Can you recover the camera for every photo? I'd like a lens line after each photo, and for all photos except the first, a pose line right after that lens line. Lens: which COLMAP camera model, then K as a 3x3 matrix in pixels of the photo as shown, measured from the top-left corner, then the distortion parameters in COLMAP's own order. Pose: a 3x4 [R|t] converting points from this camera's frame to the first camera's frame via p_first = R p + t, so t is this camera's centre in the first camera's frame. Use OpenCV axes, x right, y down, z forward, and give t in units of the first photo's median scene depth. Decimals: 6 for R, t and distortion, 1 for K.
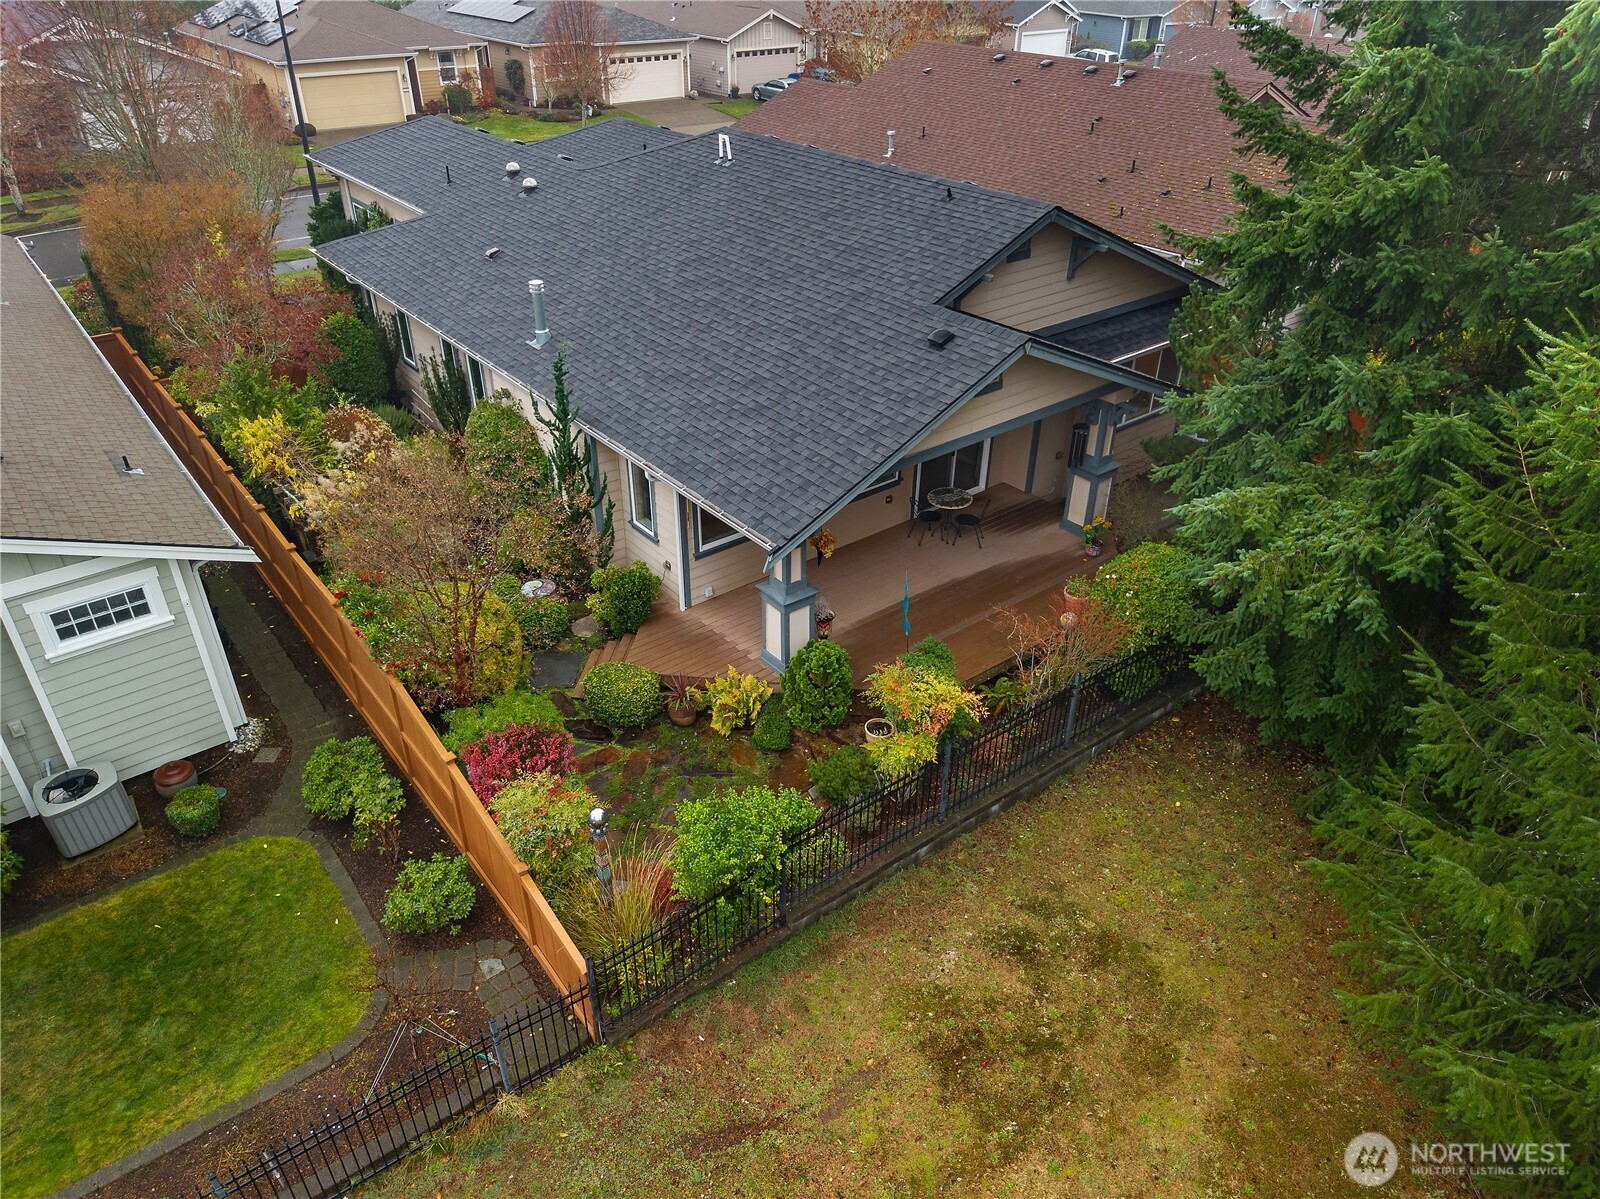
lens RADIAL K [[1109.2, 0, 801.9], [0, 1109.2, 603.6], [0, 0, 1]] dist [0.014006, -0.012920]
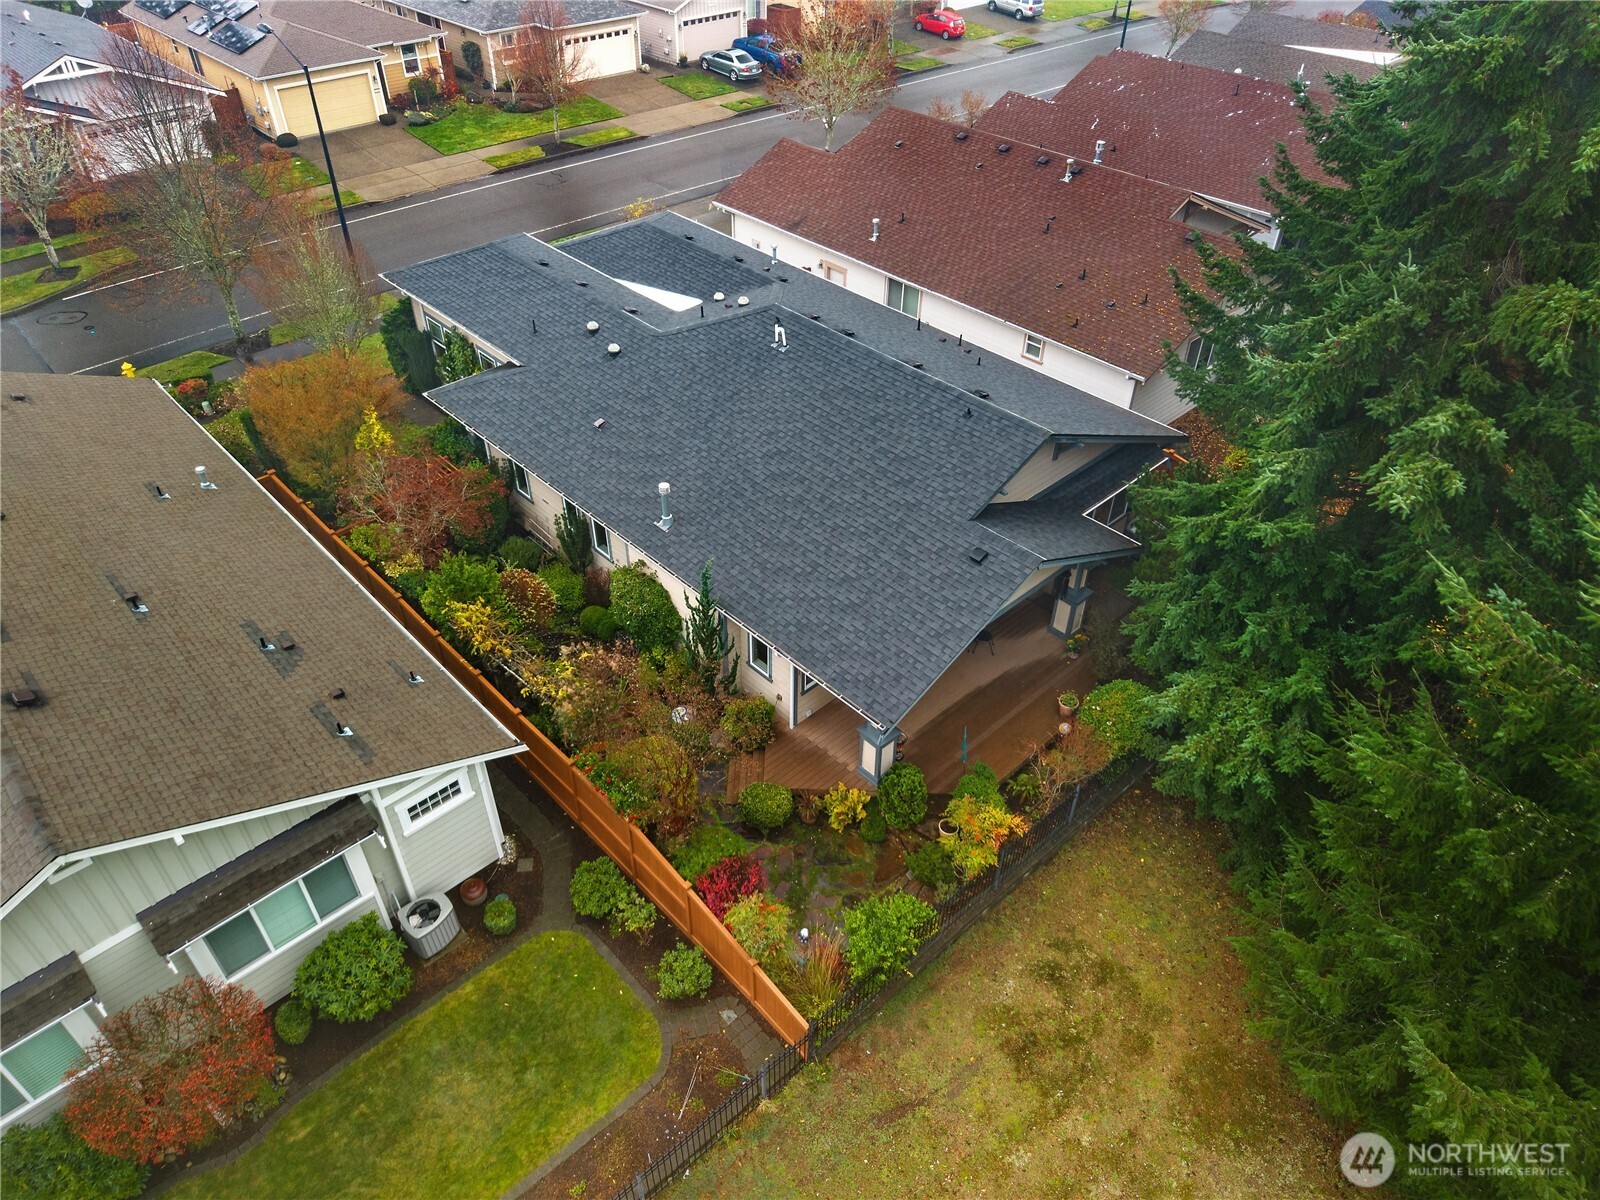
lens RADIAL K [[1109.2, 0, 796.2], [0, 1109.2, 597.5], [0, 0, 1]] dist [0.014006, -0.012920]
pose [[0.996236, -0.054753, 0.067198, -0.228490], [0.045439, 0.990067, 0.133052, -0.420536], [-0.073815, -0.129498, 0.988828, -0.447410]]
